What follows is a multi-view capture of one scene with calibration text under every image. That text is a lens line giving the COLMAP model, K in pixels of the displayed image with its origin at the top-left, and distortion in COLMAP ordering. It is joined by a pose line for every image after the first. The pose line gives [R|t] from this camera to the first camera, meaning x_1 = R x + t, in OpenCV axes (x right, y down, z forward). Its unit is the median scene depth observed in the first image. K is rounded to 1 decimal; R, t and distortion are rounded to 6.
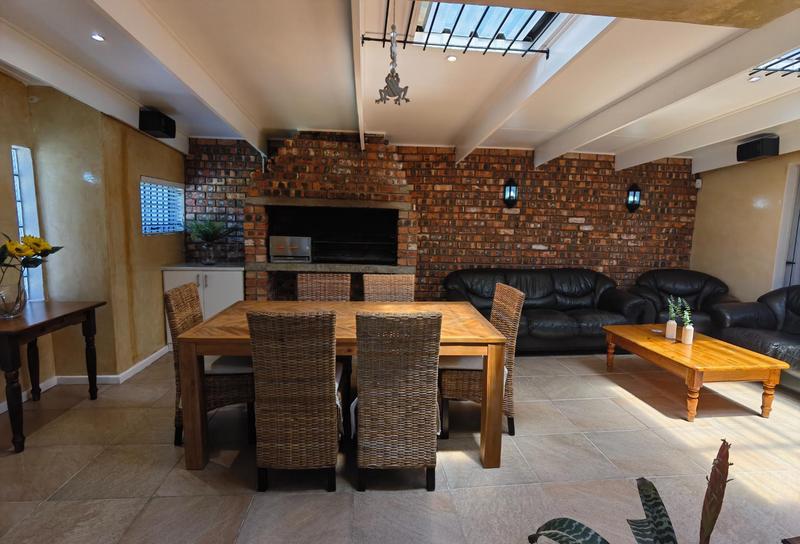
lens RADIAL K [[421.2, 0, 407.1], [0, 421.2, 275.5], [0, 0, 1]] dist [-0.000553, -0.000203]
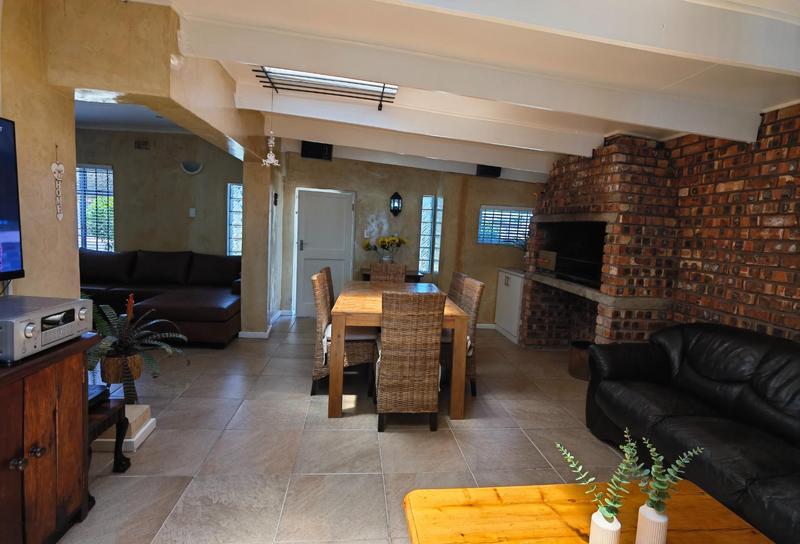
lens RADIAL K [[417.5, 0, 400.0], [0, 417.5, 272.0], [0, 0, 1]] dist [-0.053549, 0.026550]
pose [[-0.001873, 0.082551, -0.996585, 0.758412], [-0.183272, 0.979678, 0.081495, -0.055504], [0.983060, 0.182799, 0.013295, 0.613078]]
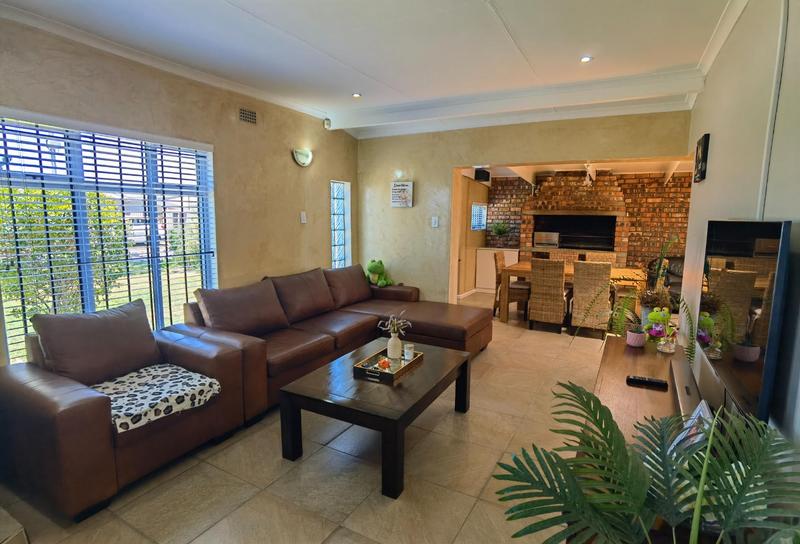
lens RADIAL K [[421.9, 0, 385.9], [0, 421.9, 276.9], [0, 0, 1]] dist [-0.055509, -0.000519]
pose [[0.813733, 0.063838, -0.577723, 0.188065], [-0.065617, 0.997686, 0.017820, 0.101471], [0.577523, 0.023408, 0.816039, -0.769570]]
